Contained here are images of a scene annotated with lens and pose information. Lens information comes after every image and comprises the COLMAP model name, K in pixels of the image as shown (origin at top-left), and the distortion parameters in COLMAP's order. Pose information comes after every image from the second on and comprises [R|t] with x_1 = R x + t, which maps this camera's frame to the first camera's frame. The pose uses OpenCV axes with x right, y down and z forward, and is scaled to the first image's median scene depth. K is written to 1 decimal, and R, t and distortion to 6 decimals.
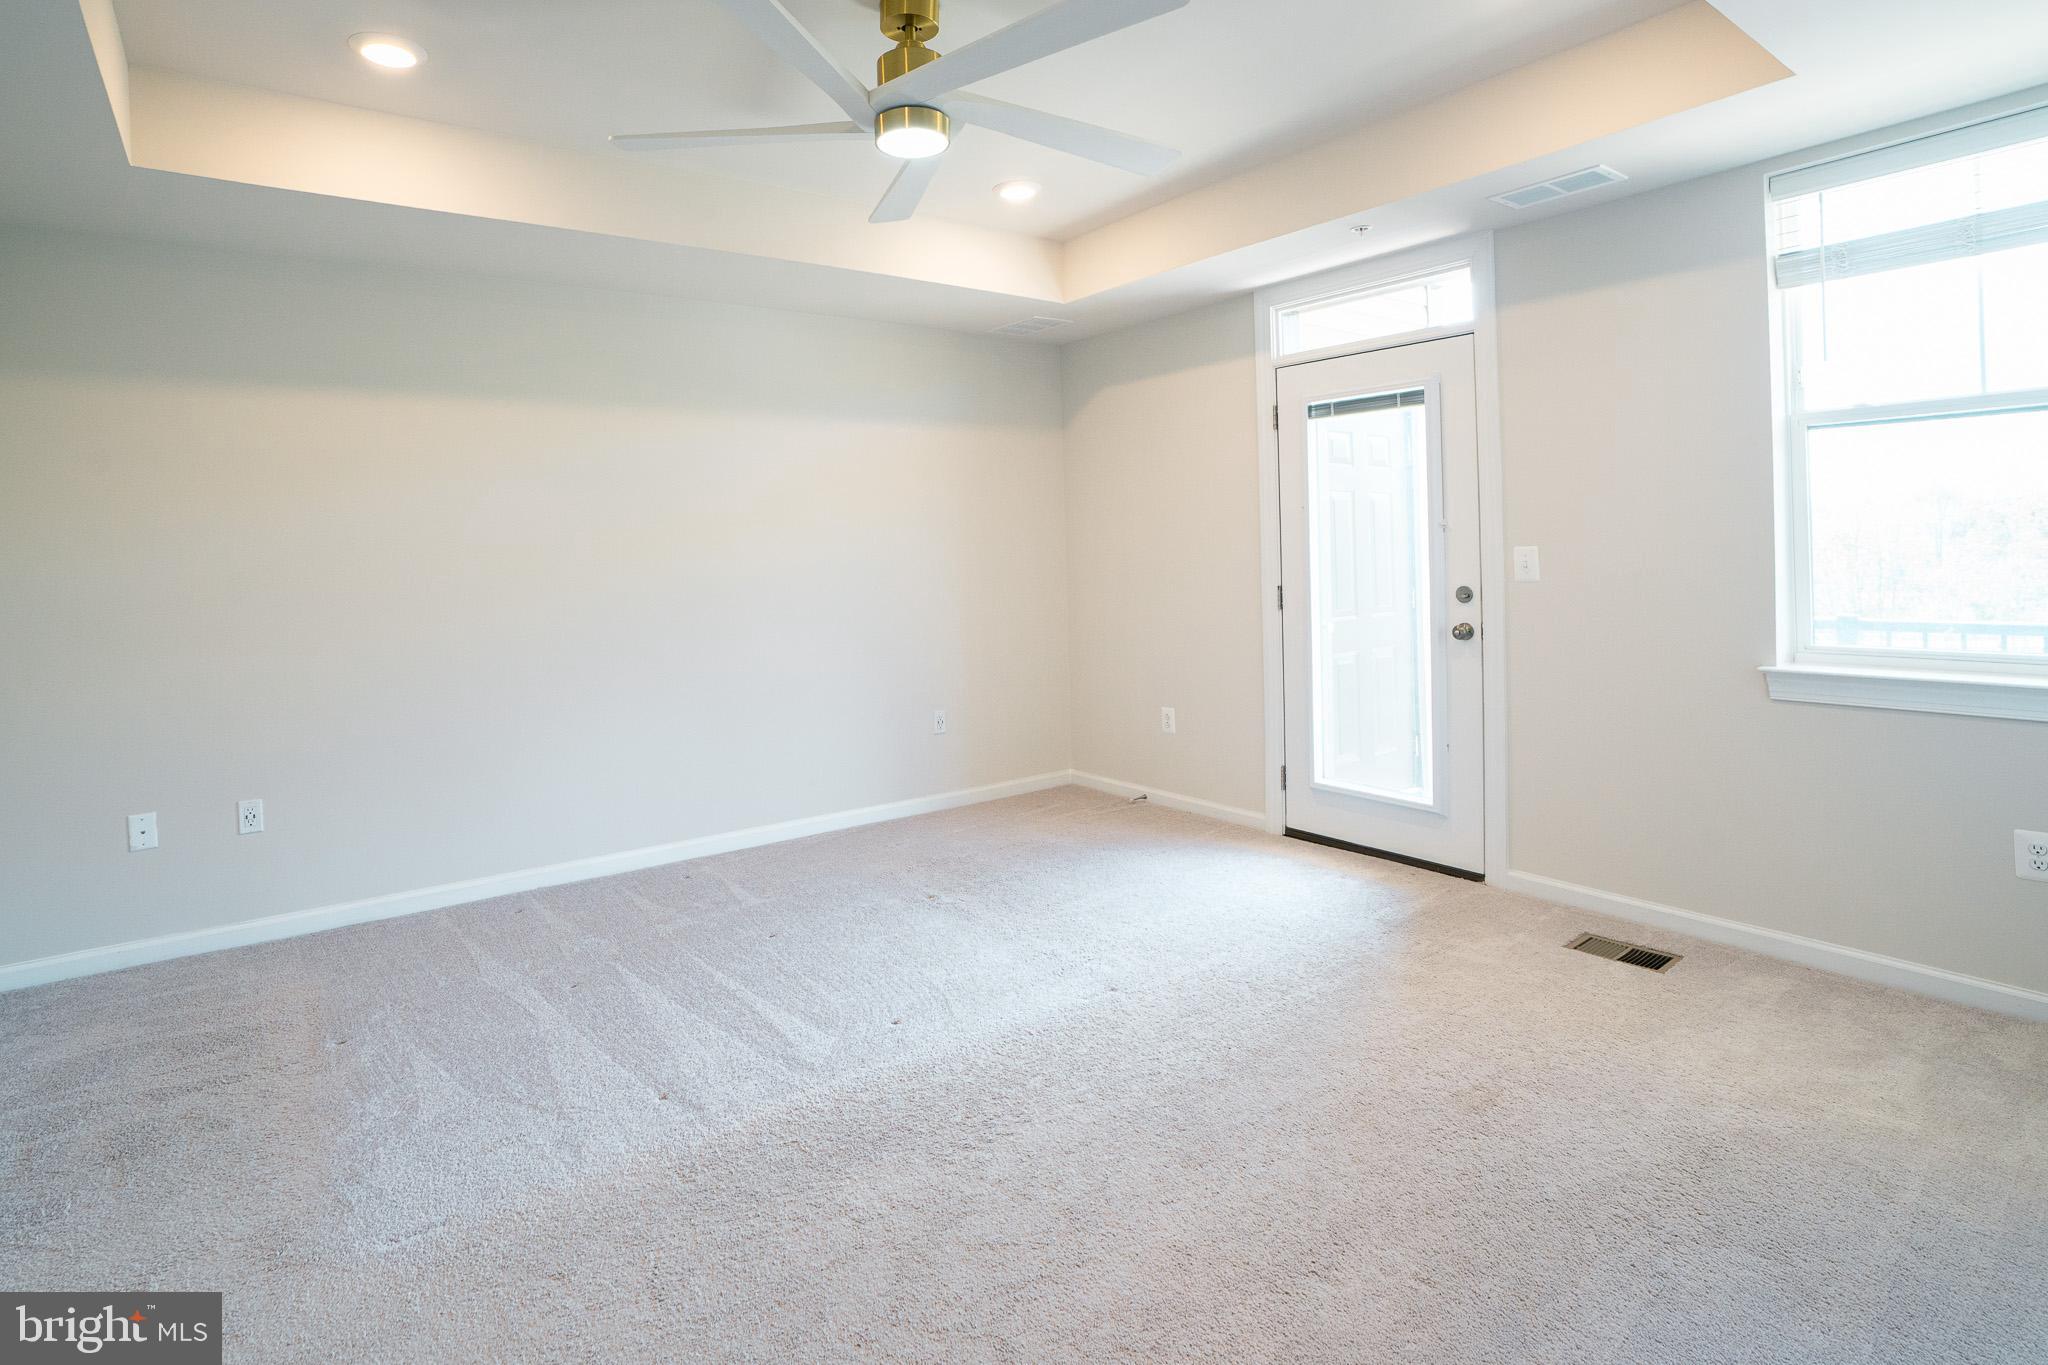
lens RADIAL K [[992.1, 0, 952.5], [0, 992.1, 588.8], [0, 0, 1]] dist [-0.057869, 0.022267]
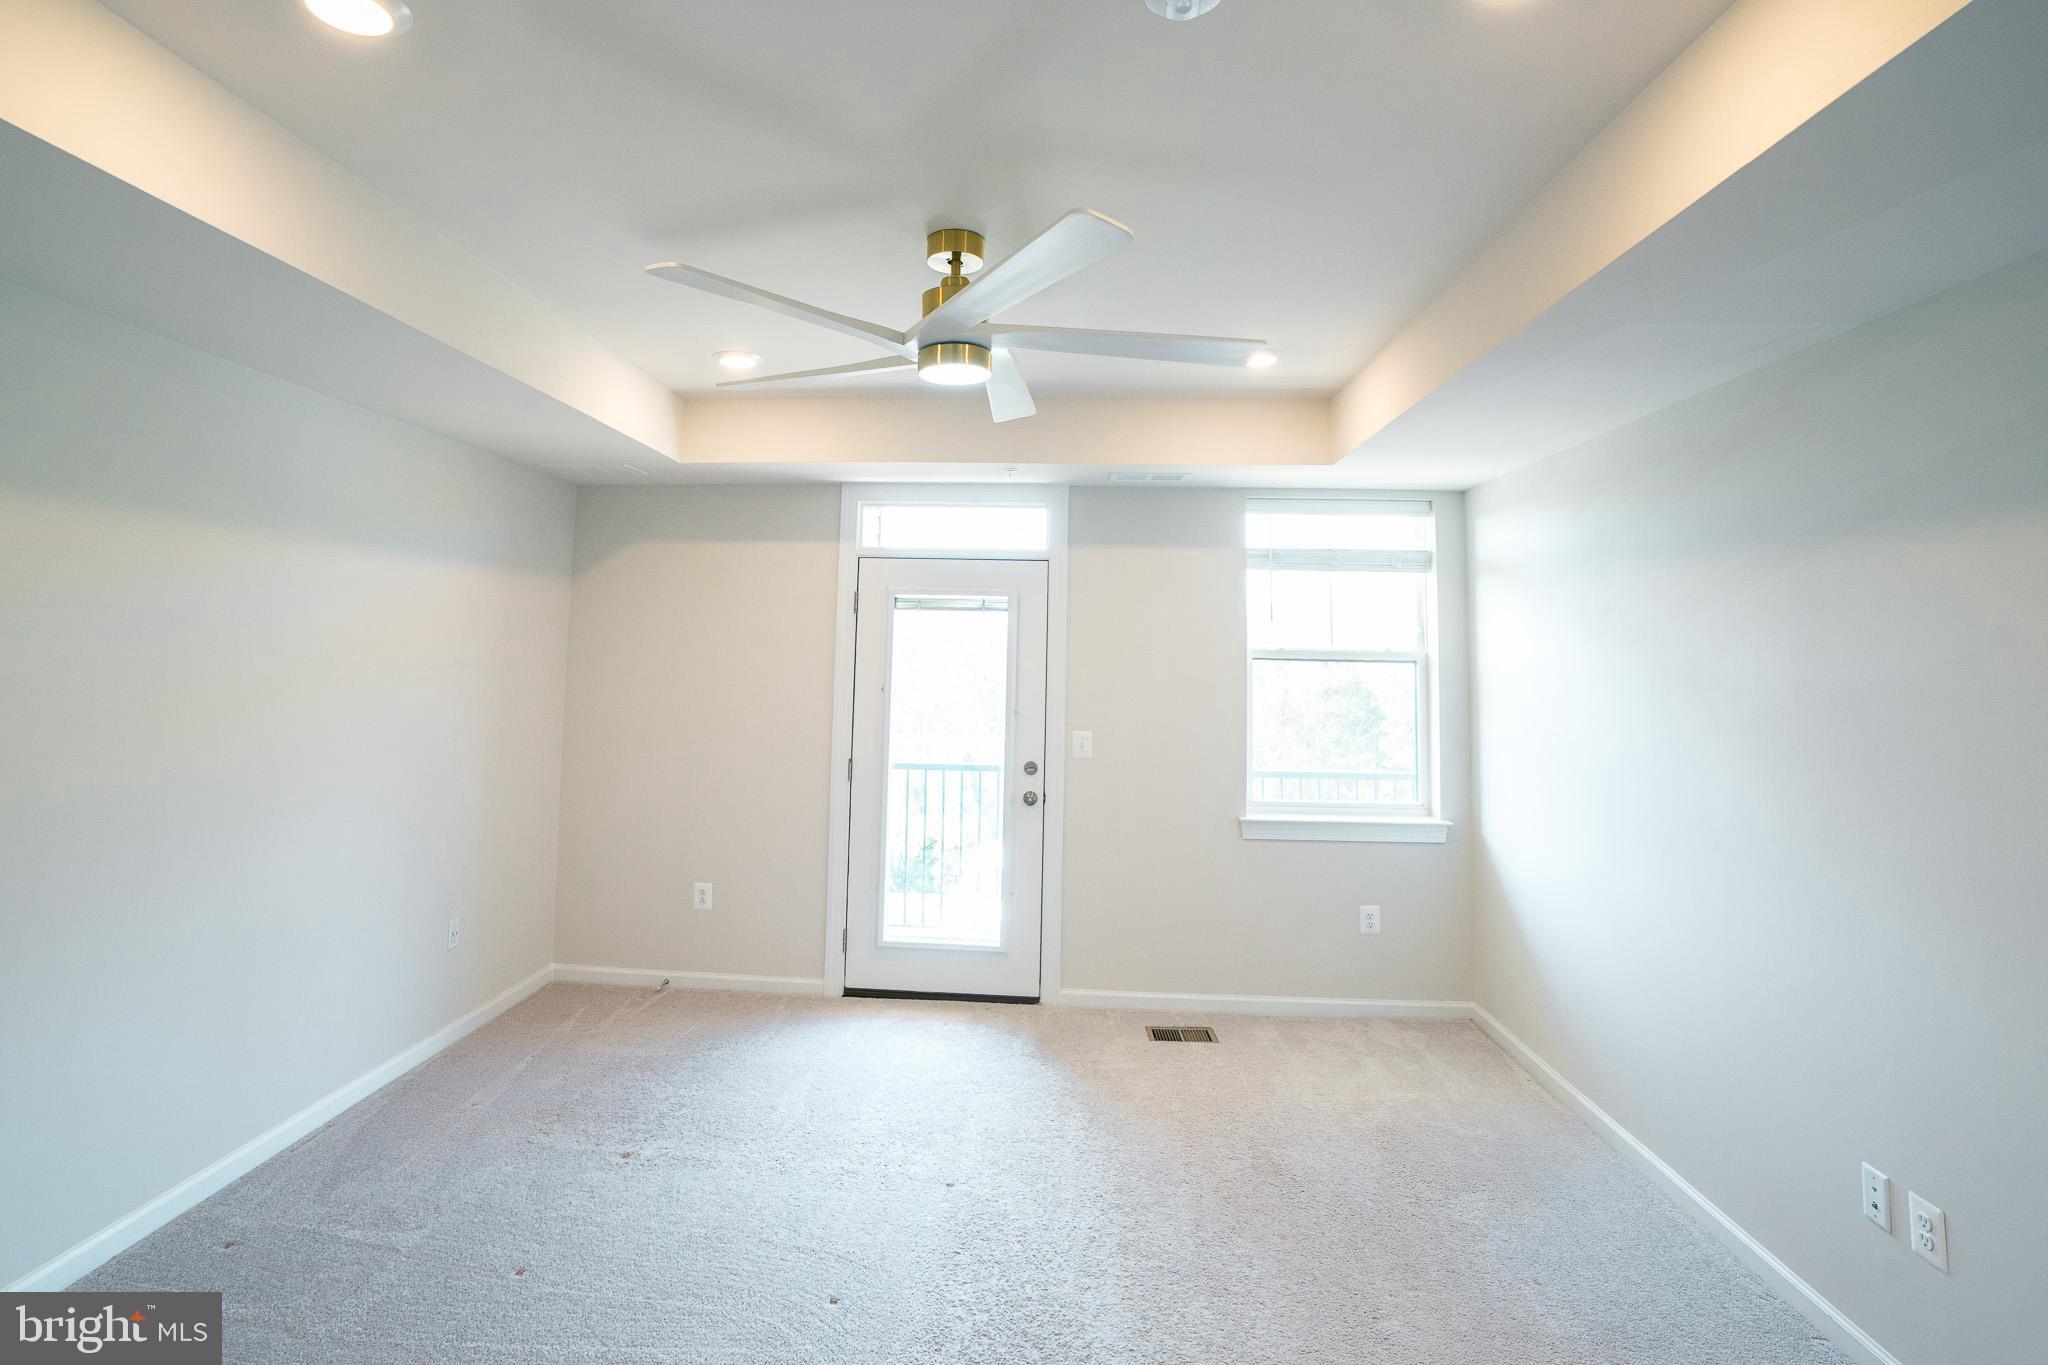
lens RADIAL K [[1031.4, 0, 956.0], [0, 1031.4, 609.4], [0, 0, 1]] dist [-0.057530, 0.015243]
pose [[0.666246, 0.070663, 0.742376, -0.527031], [-0.003134, 0.995757, -0.091968, -0.074937], [-0.745725, 0.058947, 0.663641, 0.202533]]
